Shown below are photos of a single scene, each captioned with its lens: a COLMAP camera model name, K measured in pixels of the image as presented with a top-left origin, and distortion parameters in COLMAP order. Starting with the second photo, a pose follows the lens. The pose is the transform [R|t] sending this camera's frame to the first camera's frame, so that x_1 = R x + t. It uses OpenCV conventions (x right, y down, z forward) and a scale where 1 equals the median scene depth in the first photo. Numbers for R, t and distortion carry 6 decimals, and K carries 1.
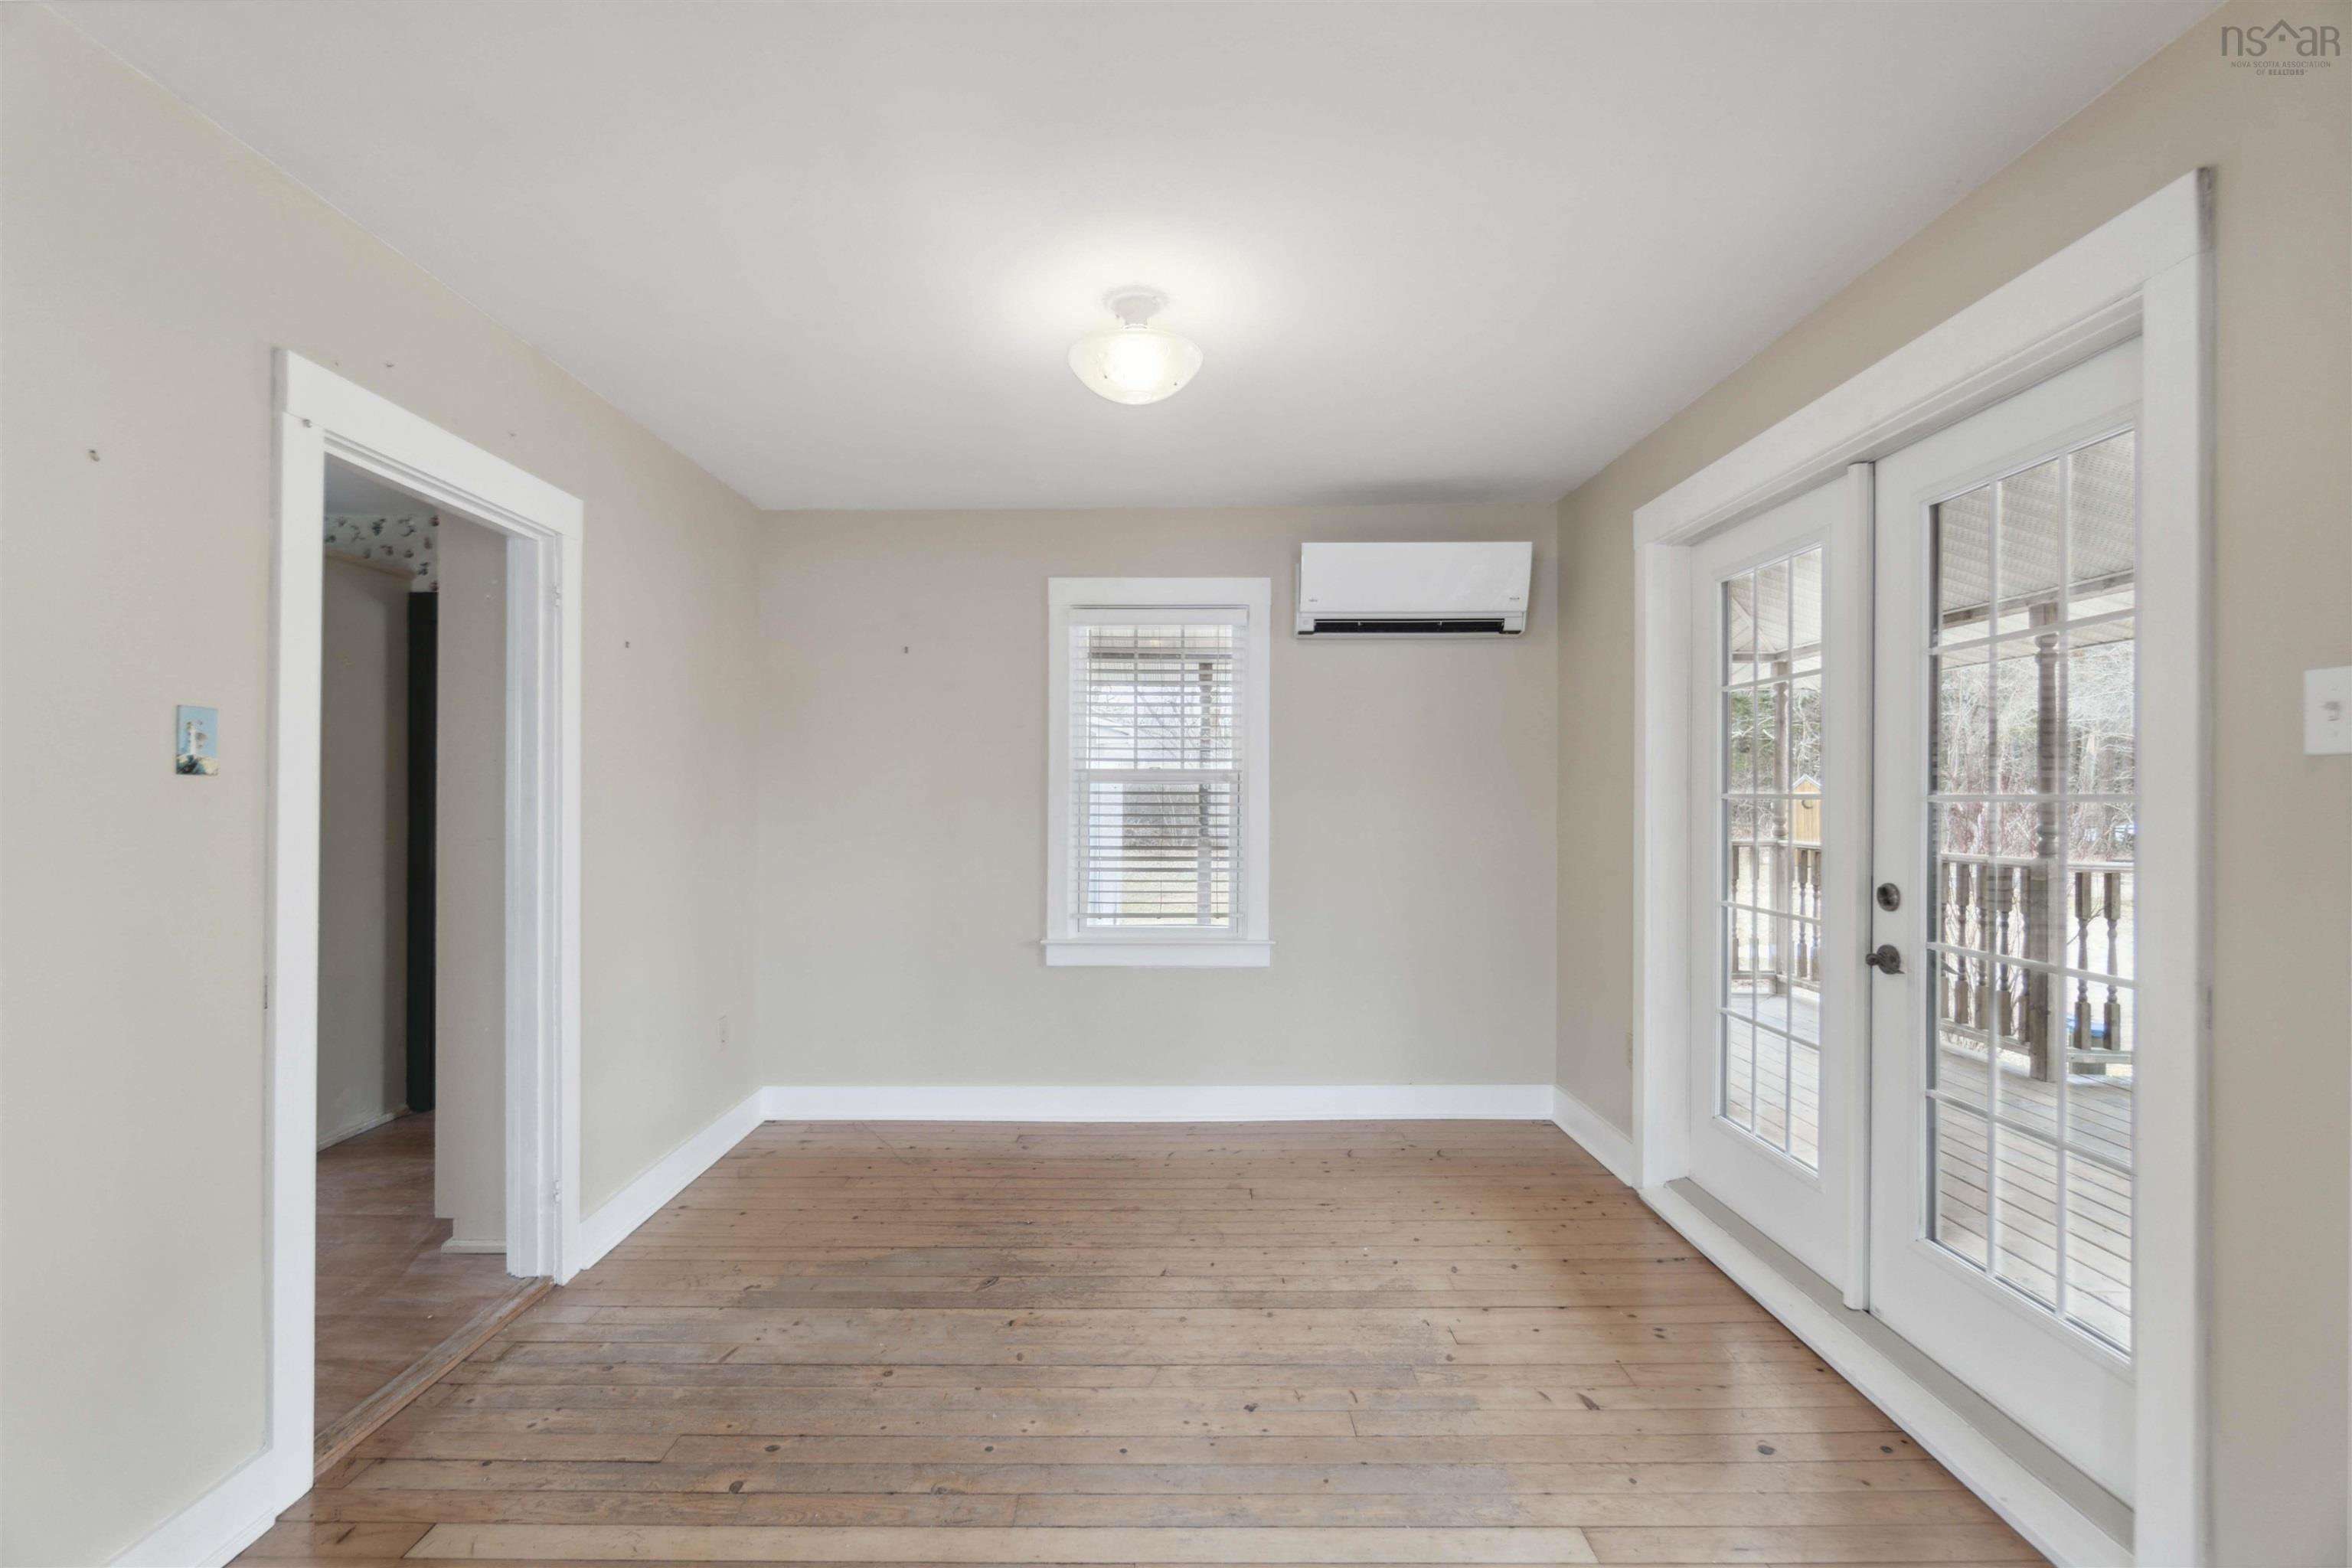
lens RADIAL K [[1020.6, 0, 1157.7], [0, 1020.6, 782.4], [0, 0, 1]] dist [-0.000556, -0.000279]
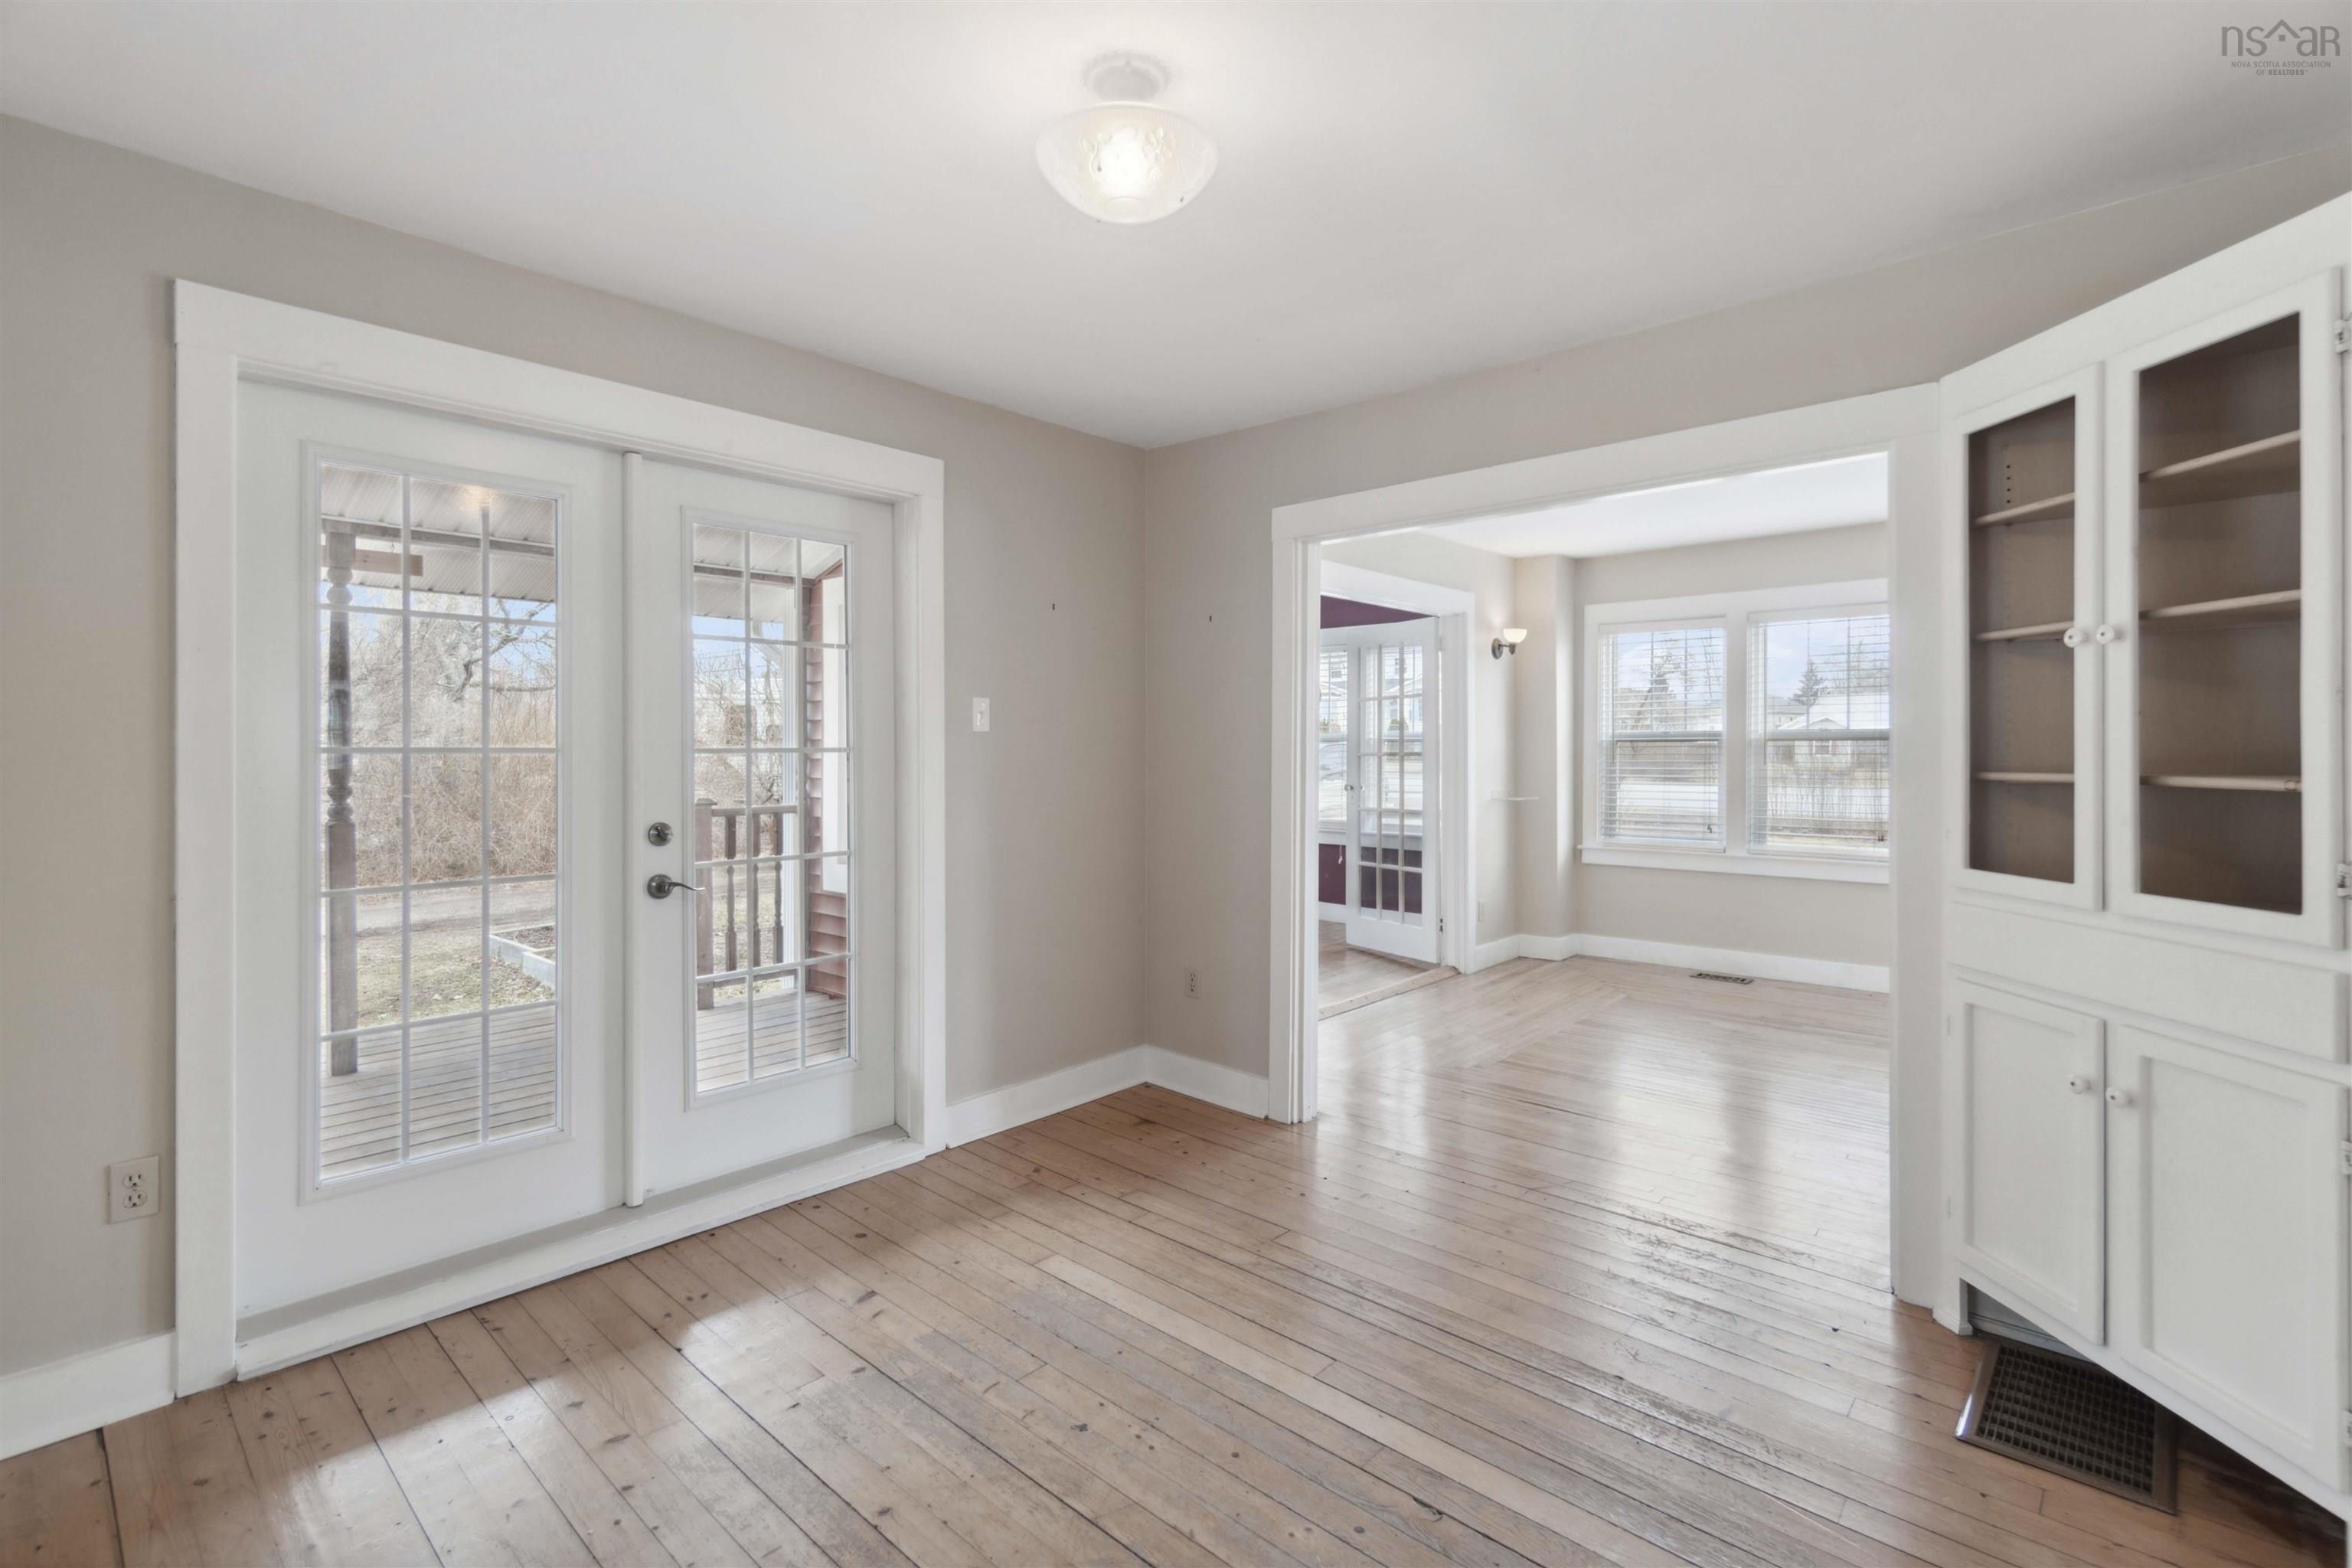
lens RADIAL K [[1020.6, 0, 1168.2], [0, 1020.6, 773.2], [0, 0, 1]] dist [-0.000556, -0.000279]
pose [[-0.737701, -0.016216, 0.674933, -0.550824], [-0.009758, 0.999863, 0.013357, 0.019960], [-0.675057, 0.003267, -0.737758, 1.569149]]
